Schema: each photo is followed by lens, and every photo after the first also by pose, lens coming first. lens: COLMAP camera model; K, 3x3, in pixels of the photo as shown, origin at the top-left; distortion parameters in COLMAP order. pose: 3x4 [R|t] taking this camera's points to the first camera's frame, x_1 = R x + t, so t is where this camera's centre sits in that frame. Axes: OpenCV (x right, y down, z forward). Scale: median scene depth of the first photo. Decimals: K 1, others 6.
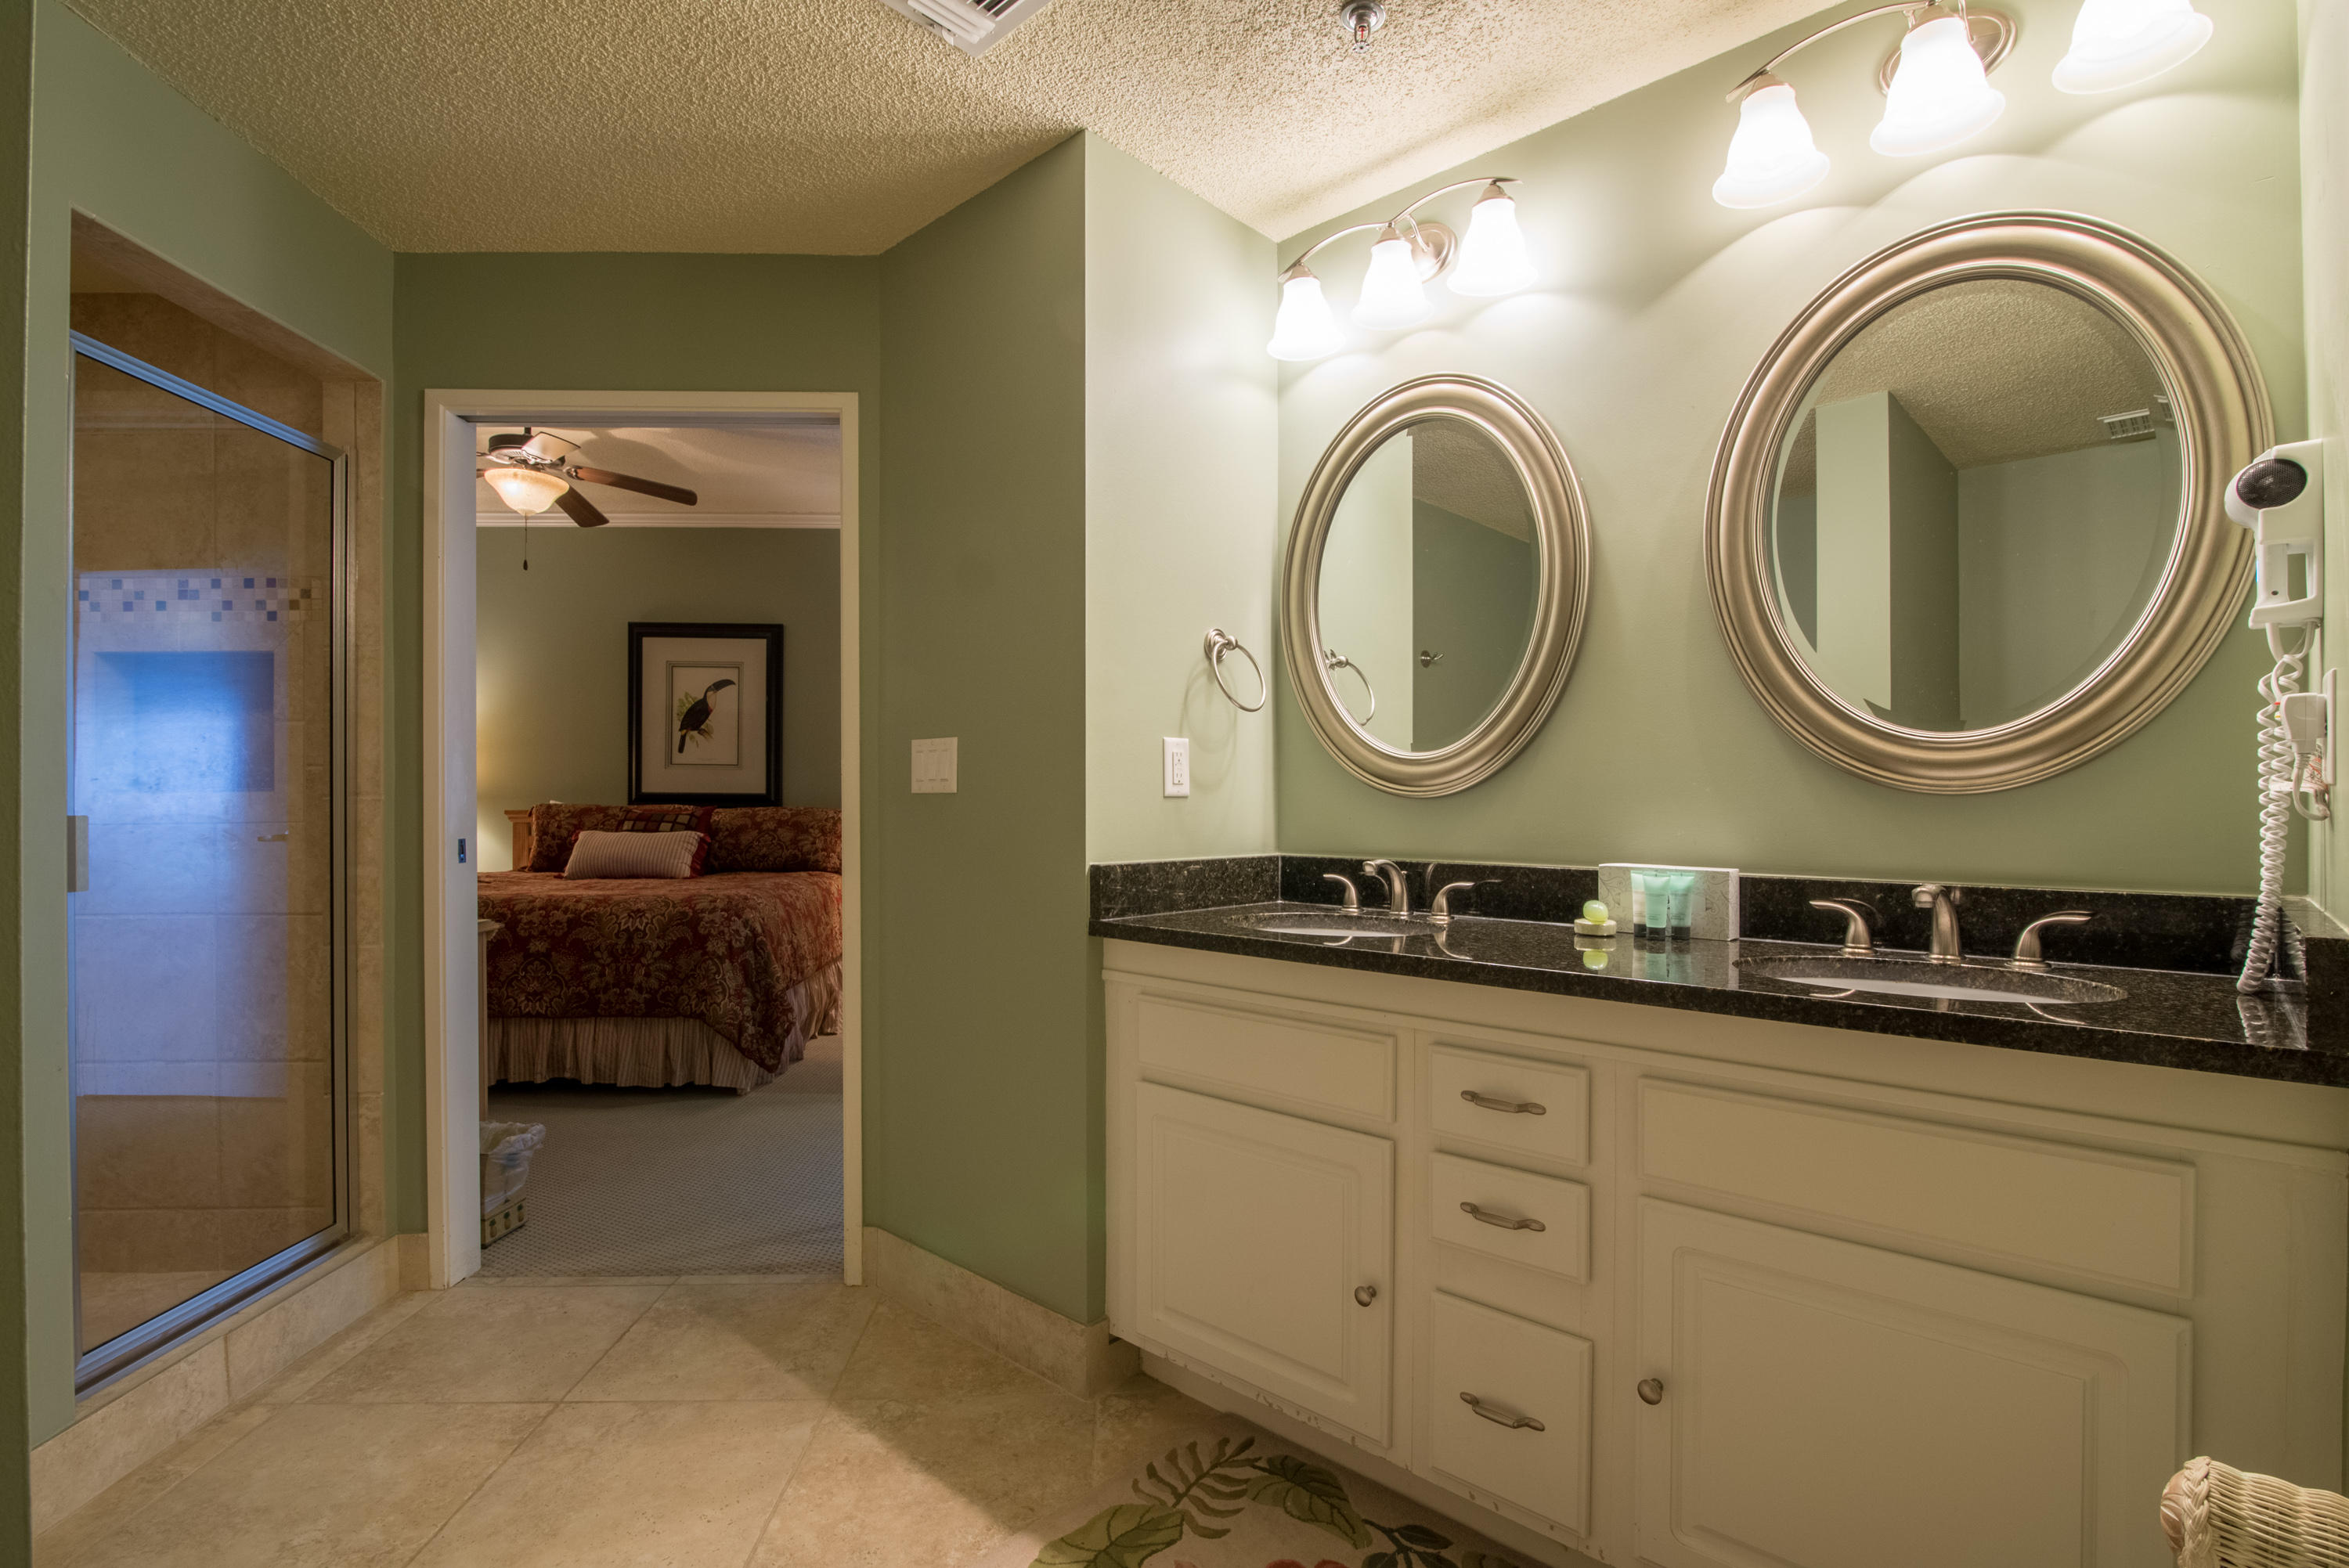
lens RADIAL K [[1078.0, 0, 1178.7], [0, 1078.0, 808.3], [0, 0, 1]] dist [-0.024592, 0.000030]
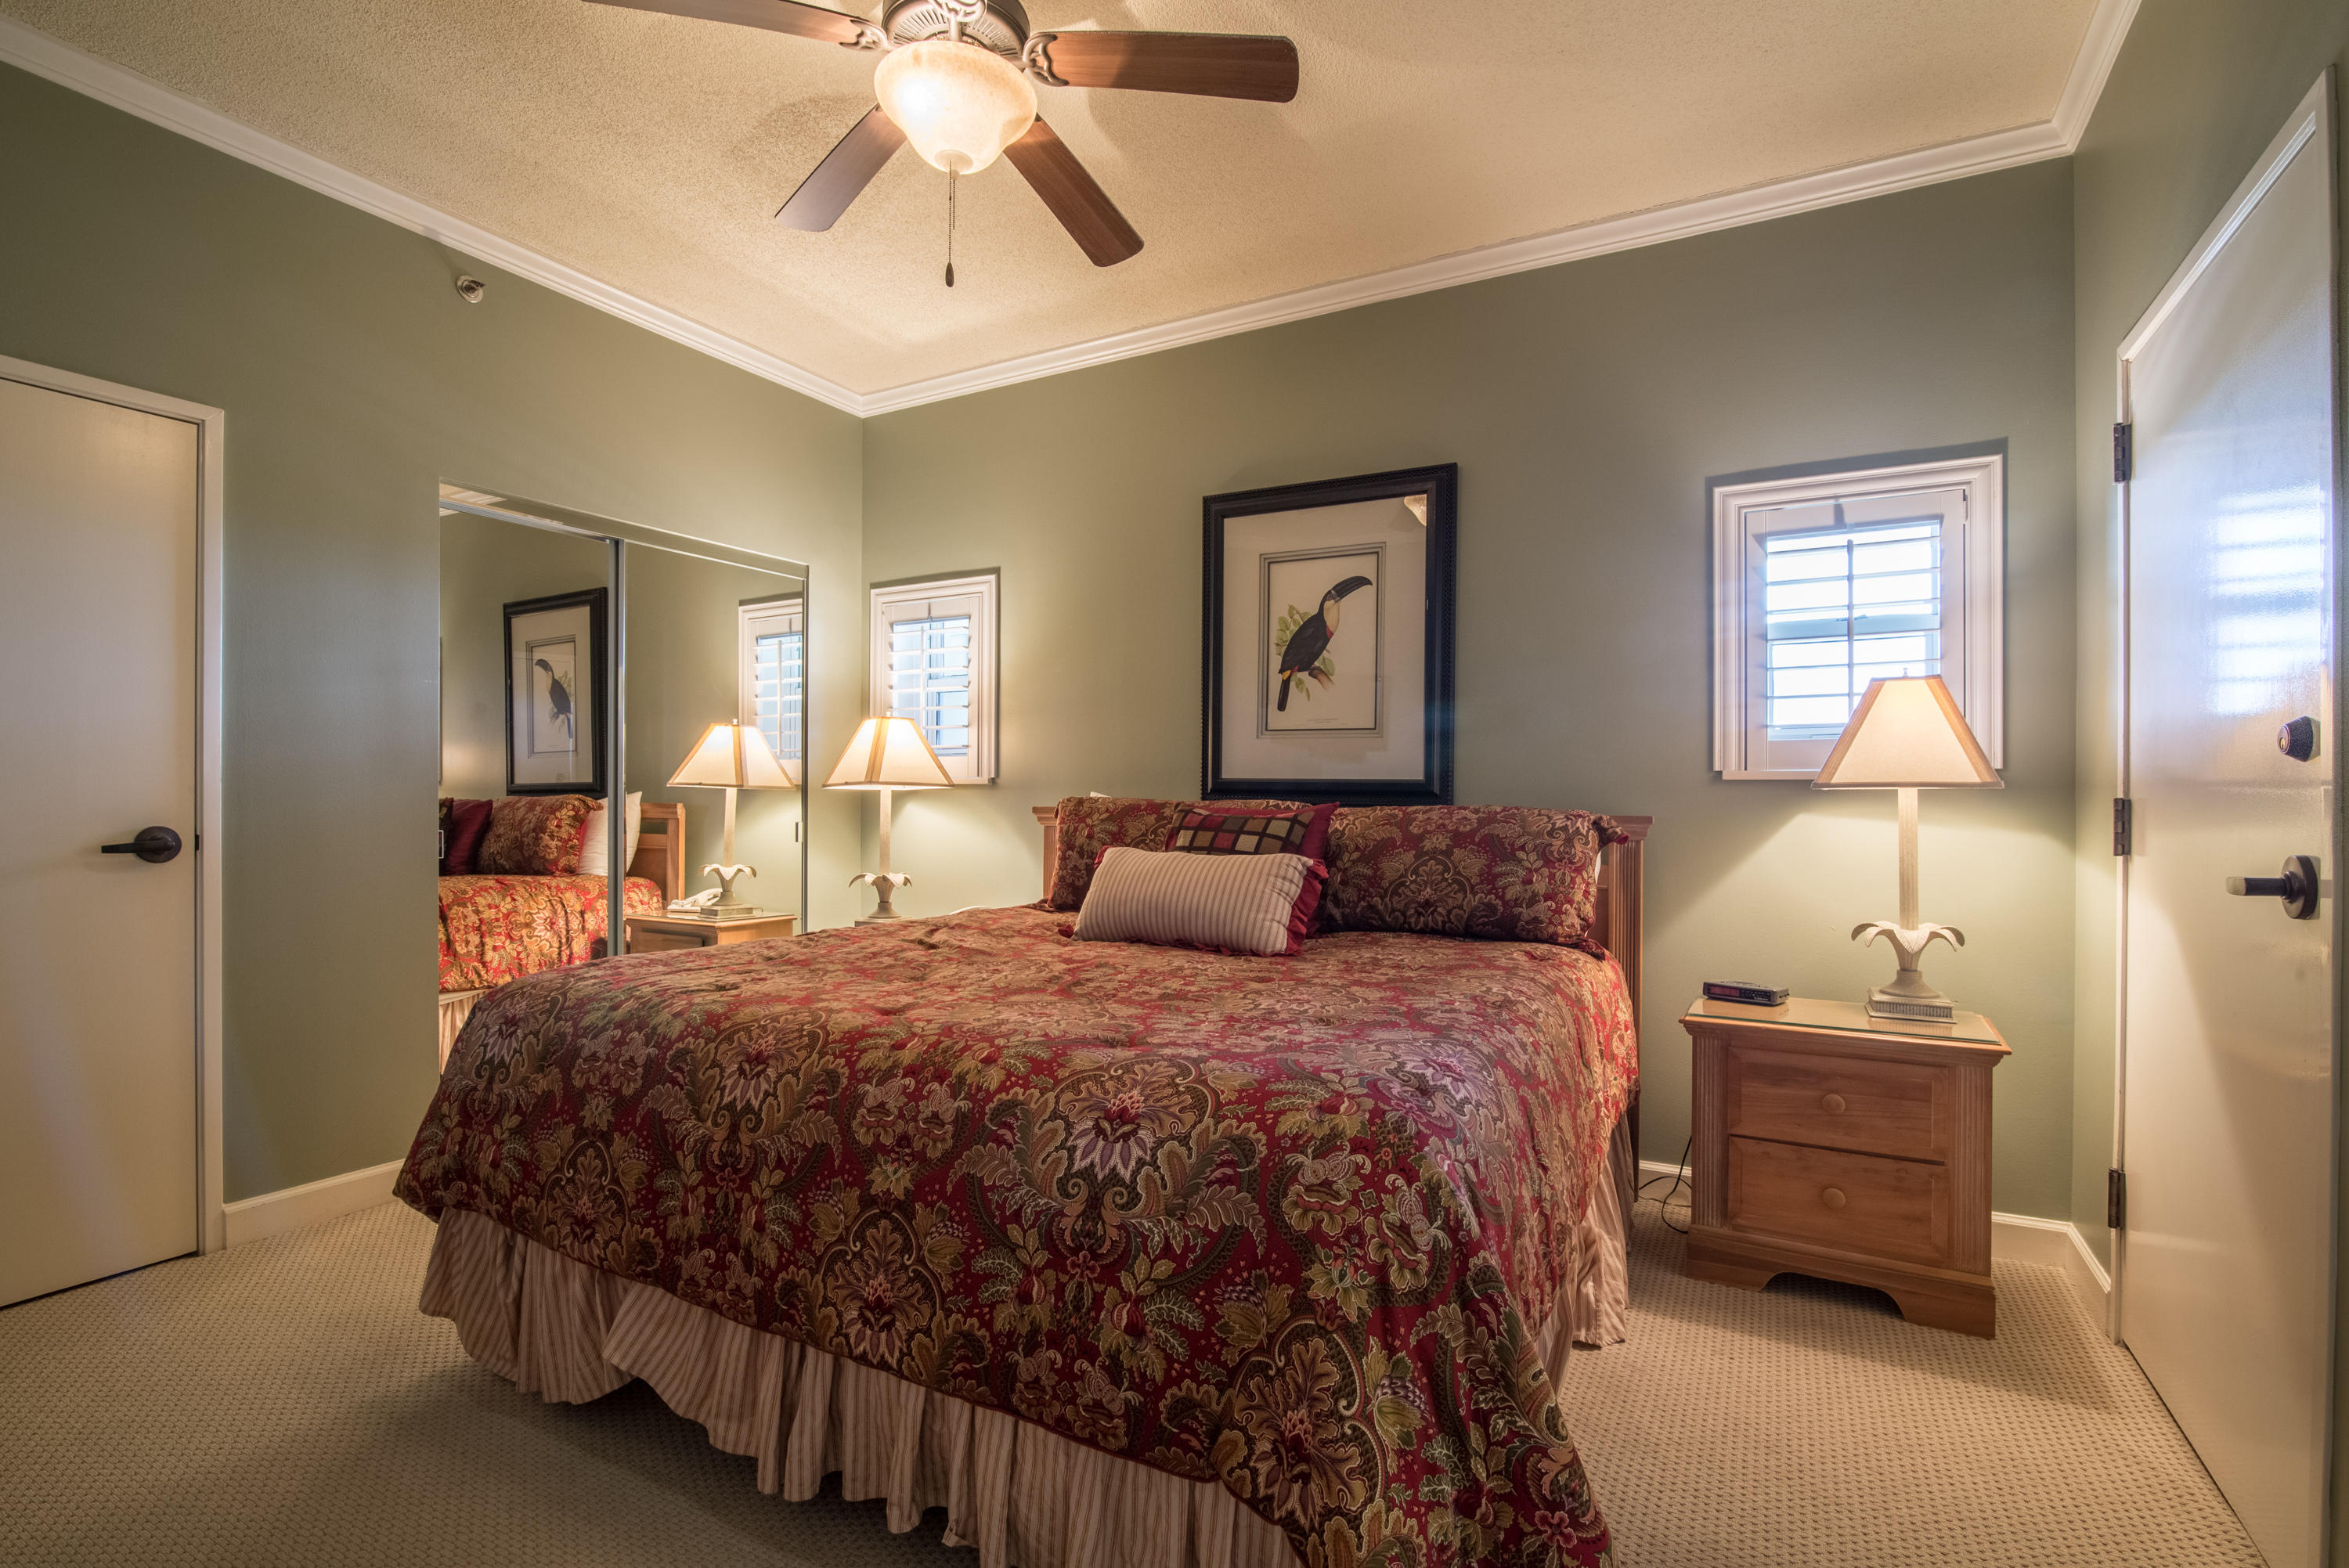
lens RADIAL K [[1078.0, 0, 1178.7], [0, 1078.0, 808.3], [0, 0, 1]] dist [-0.024592, 0.000030]
pose [[0.851310, 0.009239, -0.524581, -0.224086], [-0.006796, 0.999955, 0.006584, -0.002602], [0.524618, -0.002040, 0.851335, 0.517269]]
